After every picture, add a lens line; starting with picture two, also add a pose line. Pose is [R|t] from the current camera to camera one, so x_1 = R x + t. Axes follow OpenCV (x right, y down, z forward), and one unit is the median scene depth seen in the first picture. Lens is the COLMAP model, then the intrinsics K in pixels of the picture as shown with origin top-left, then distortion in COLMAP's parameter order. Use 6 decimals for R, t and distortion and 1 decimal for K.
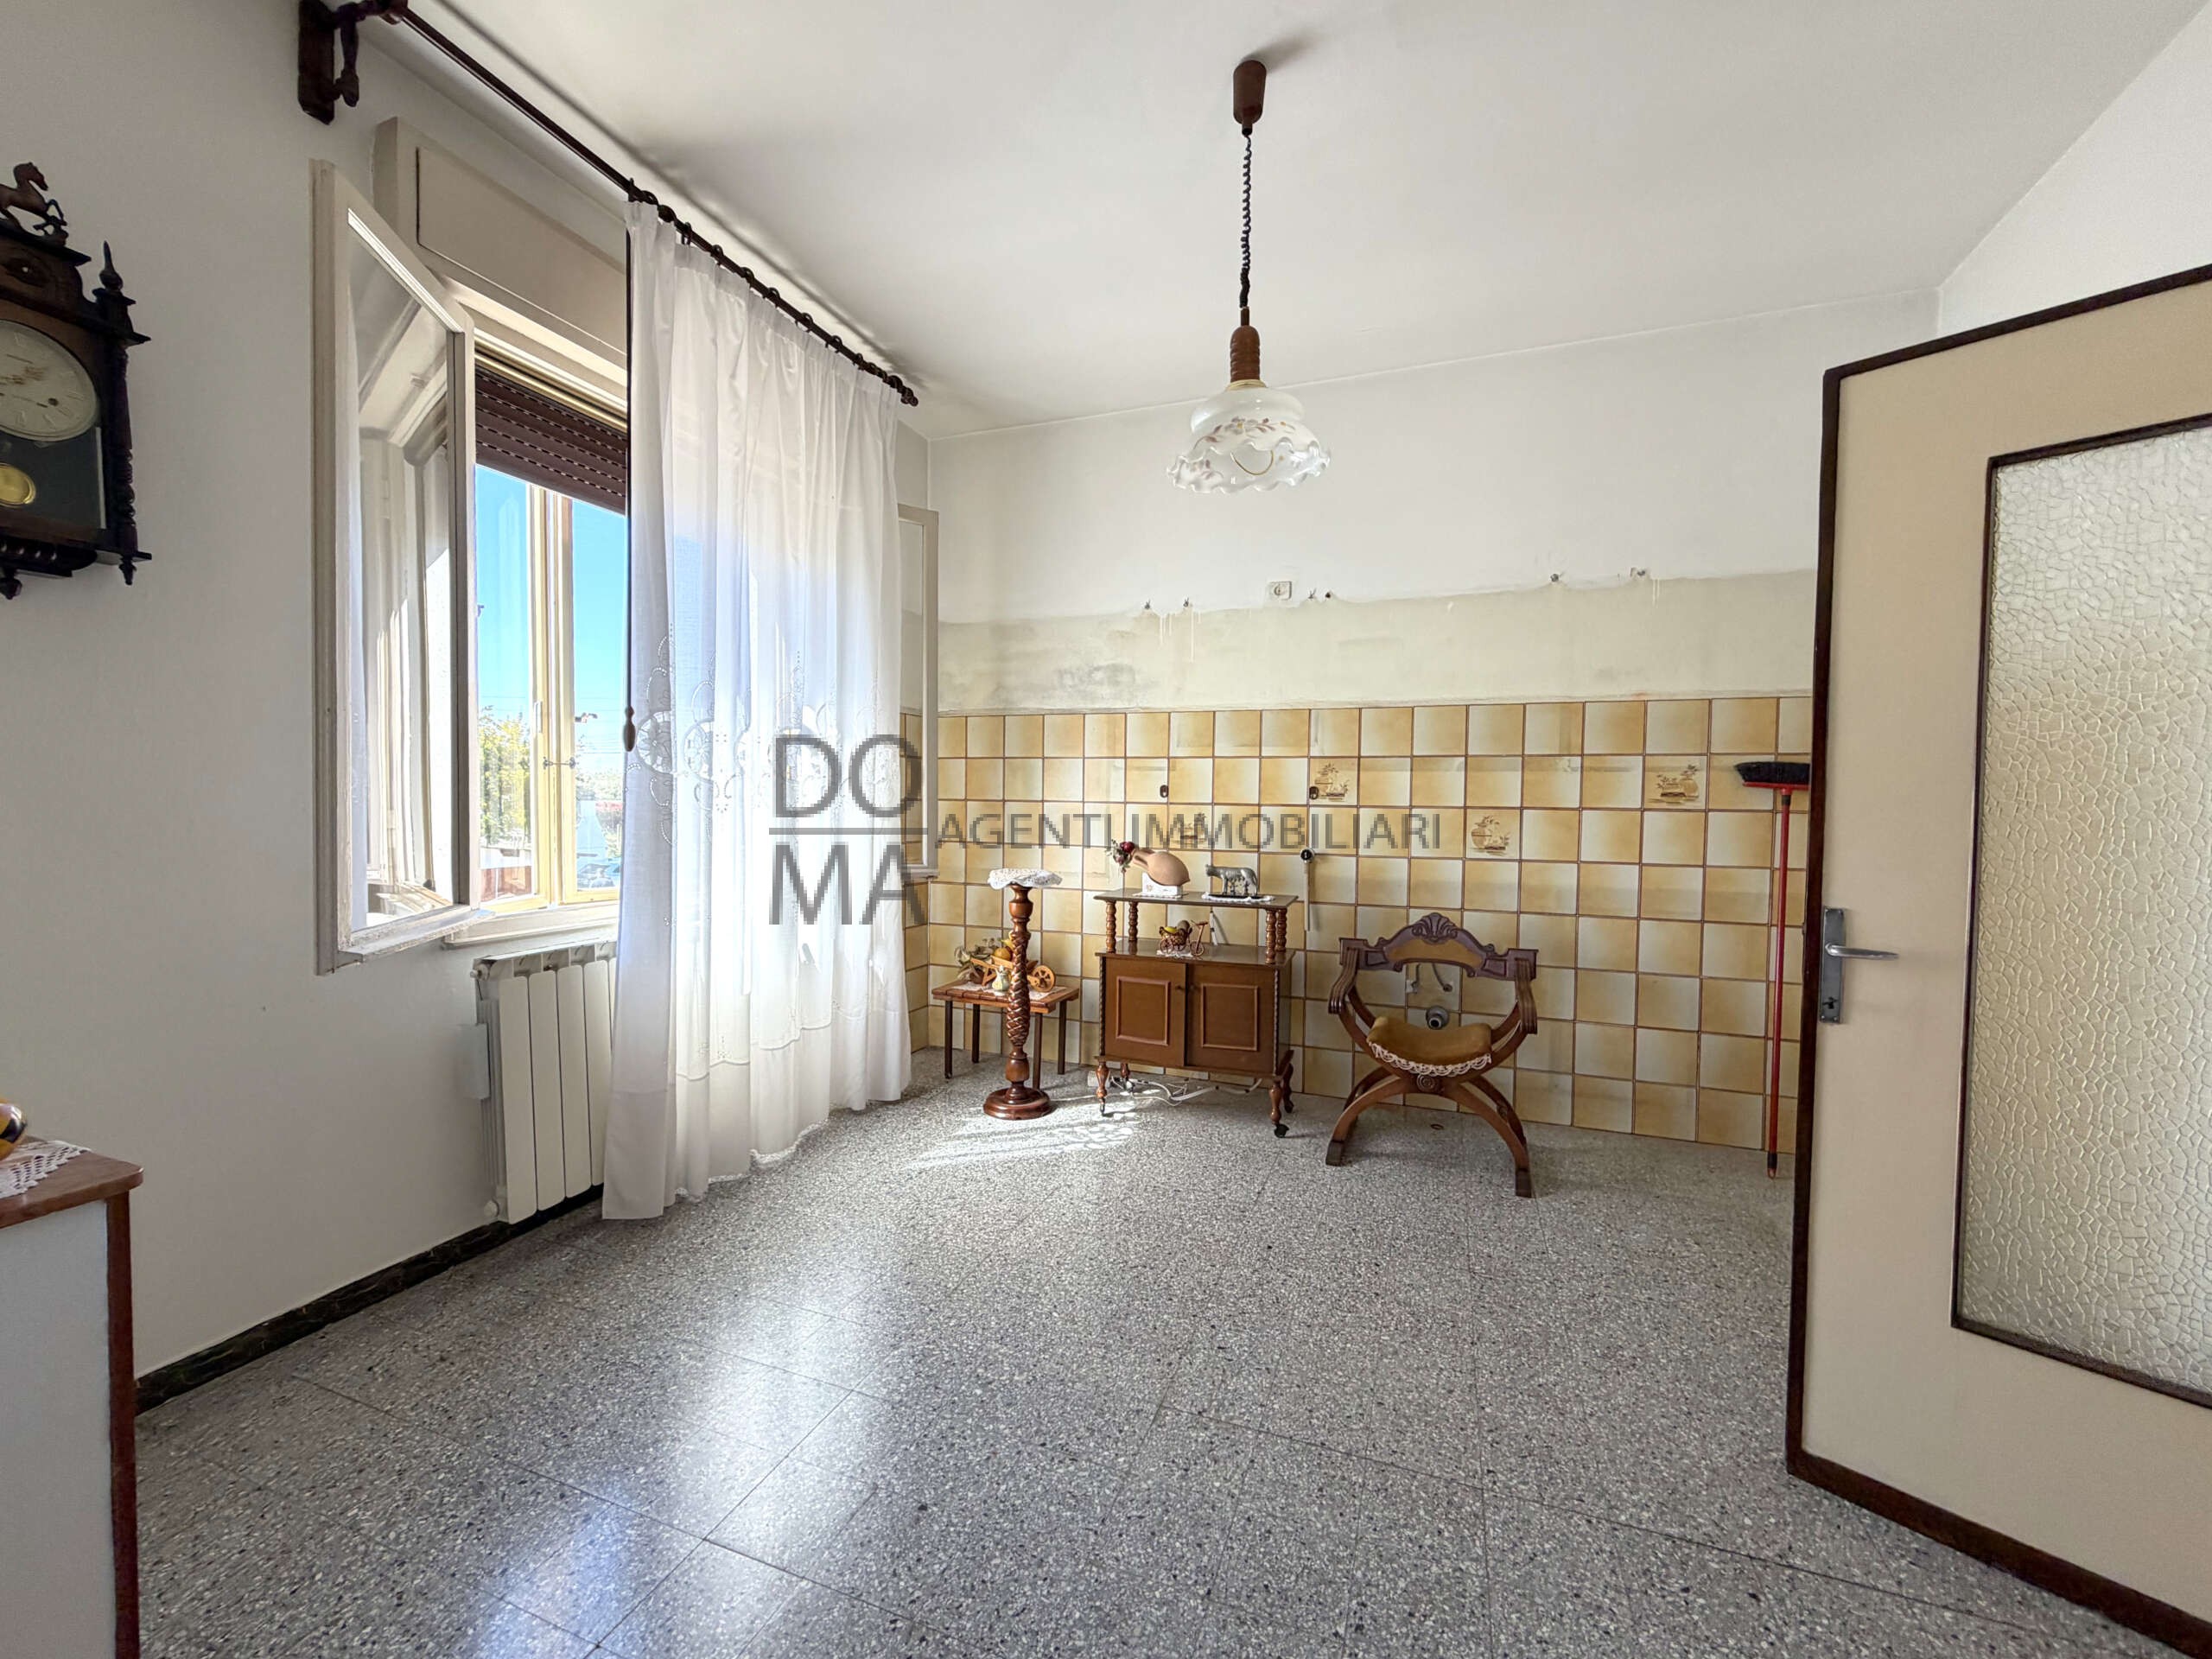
lens RADIAL K [[896.2, 0, 1094.9], [0, 896.2, 830.4], [0, 0, 1]] dist [-0.001228, 0.000057]
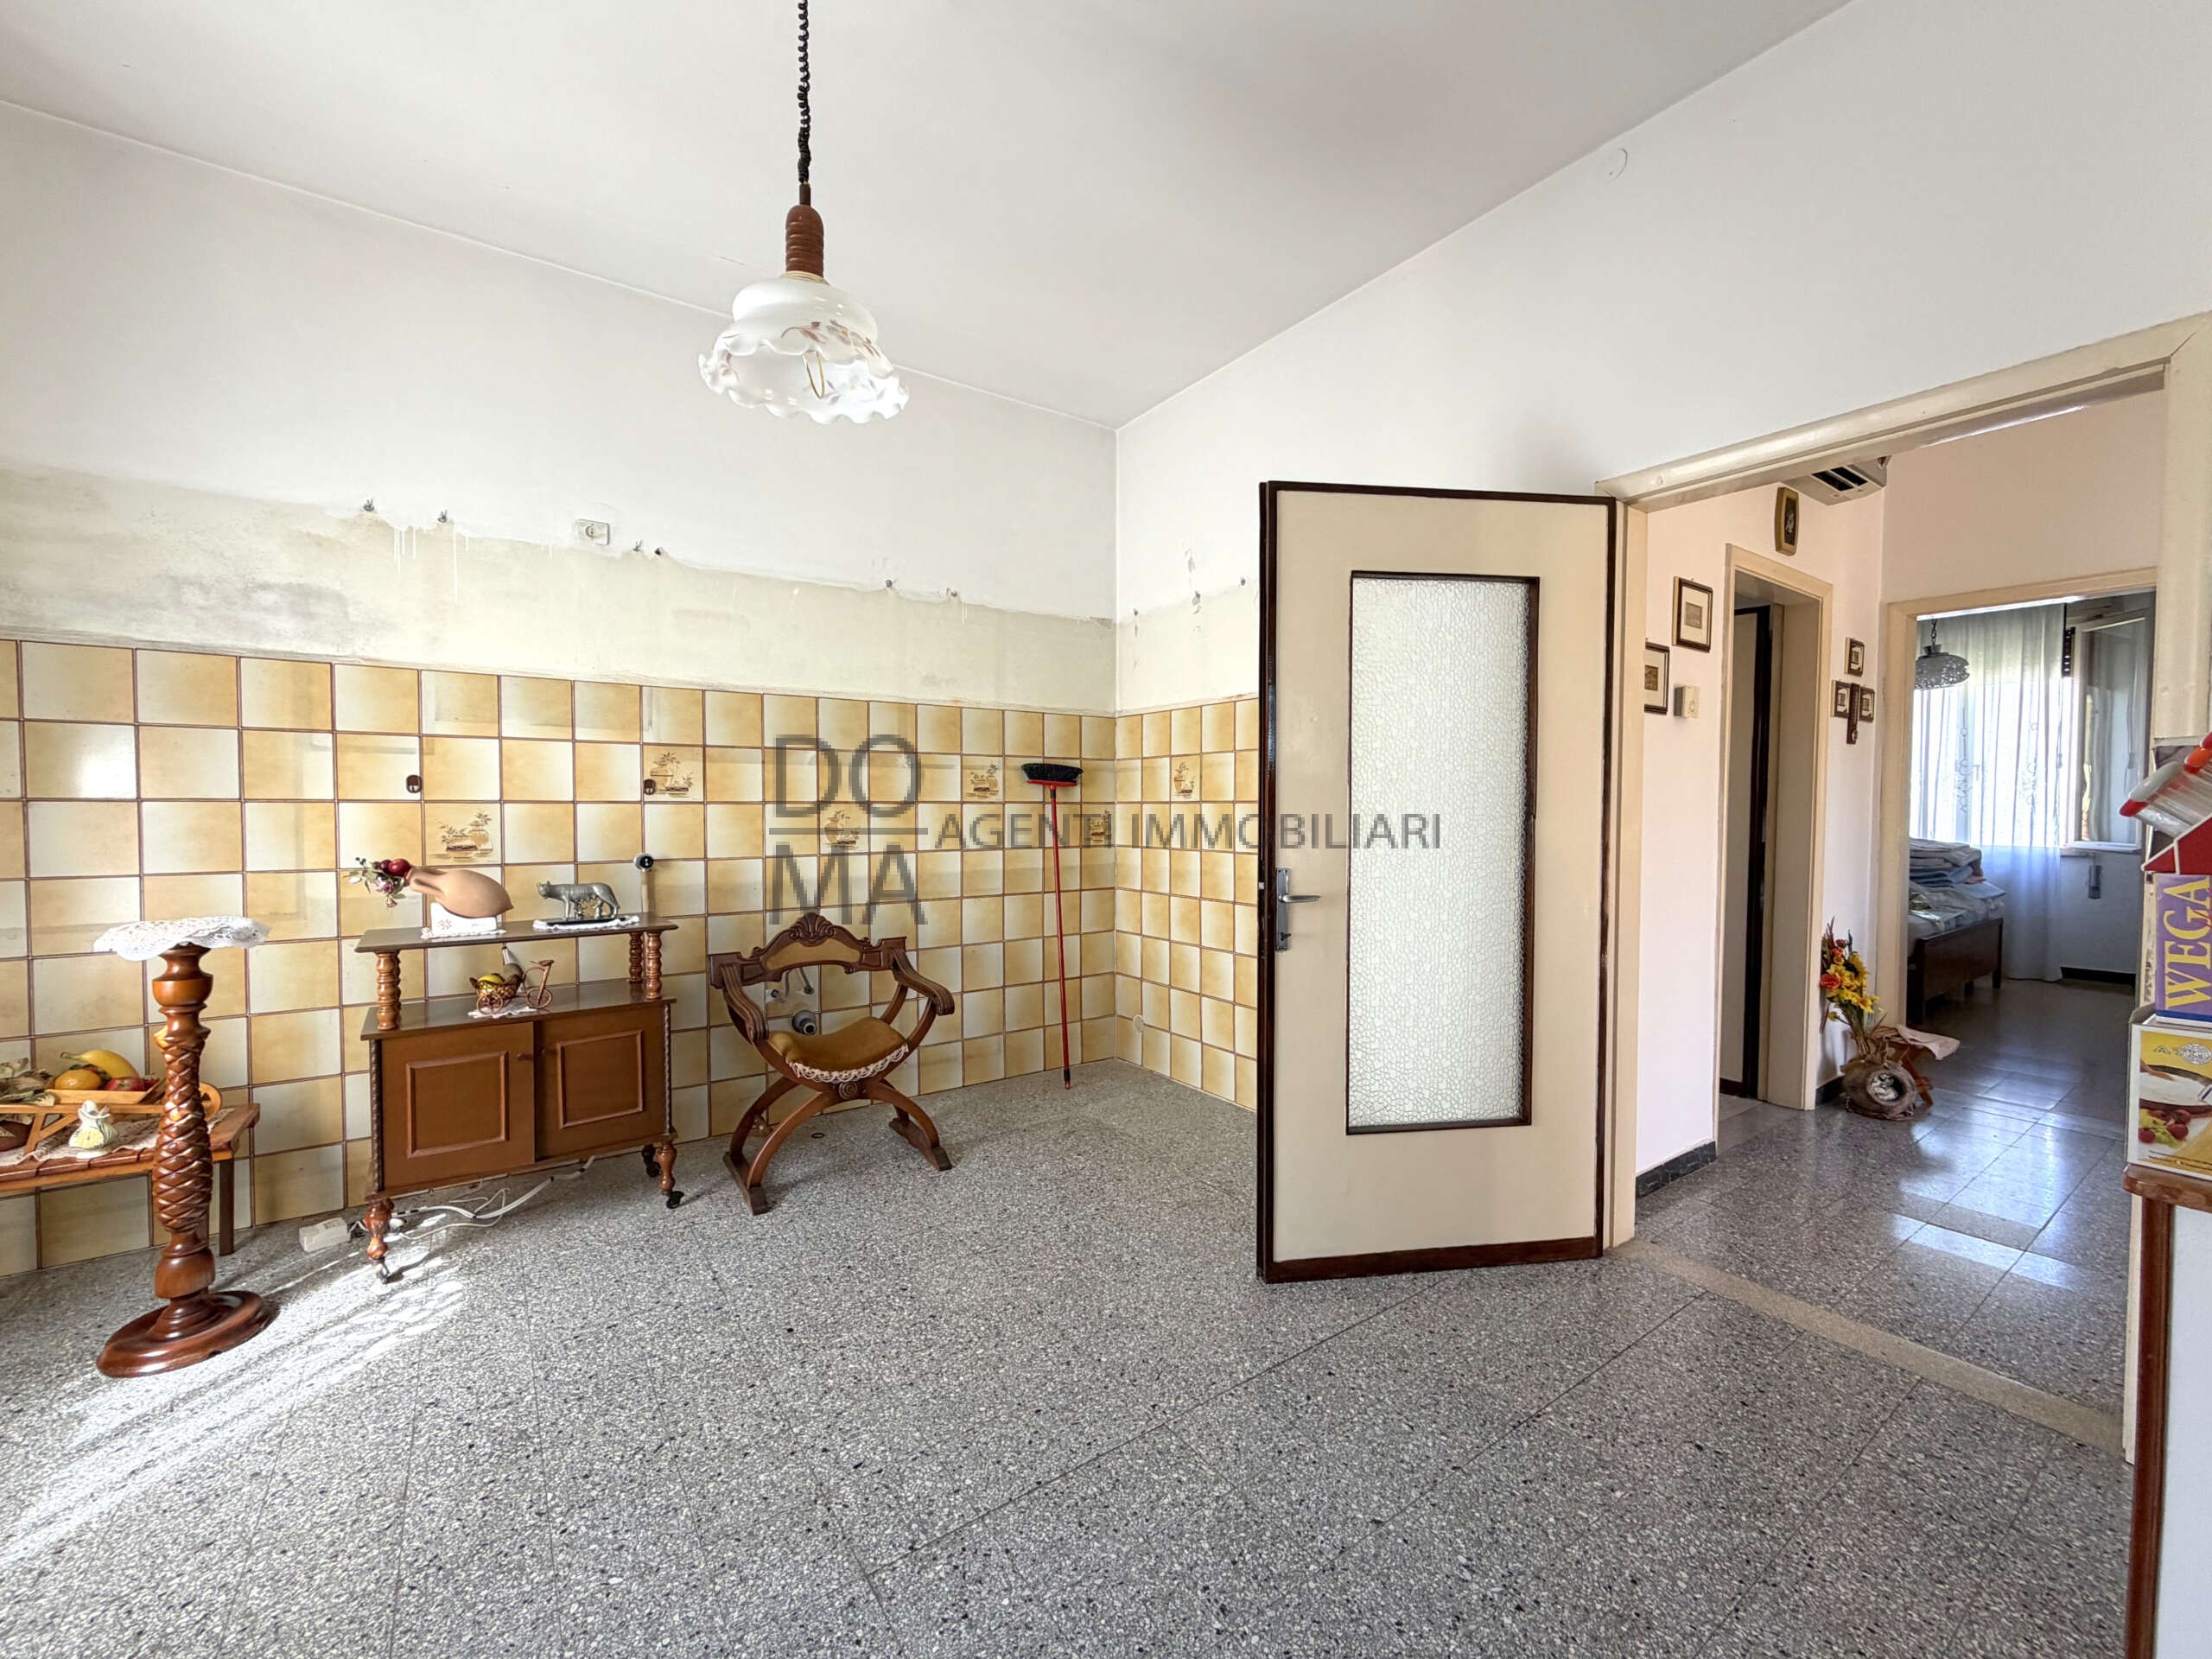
lens RADIAL K [[894.1, 0, 1101.7], [0, 894.1, 831.1], [0, 0, 1]] dist [0.000579, 0.000323]
pose [[0.563397, -0.037177, 0.825349, -0.234196], [0.033336, 0.999196, 0.022252, -0.006163], [-0.825513, 0.014977, 0.564184, 0.212459]]
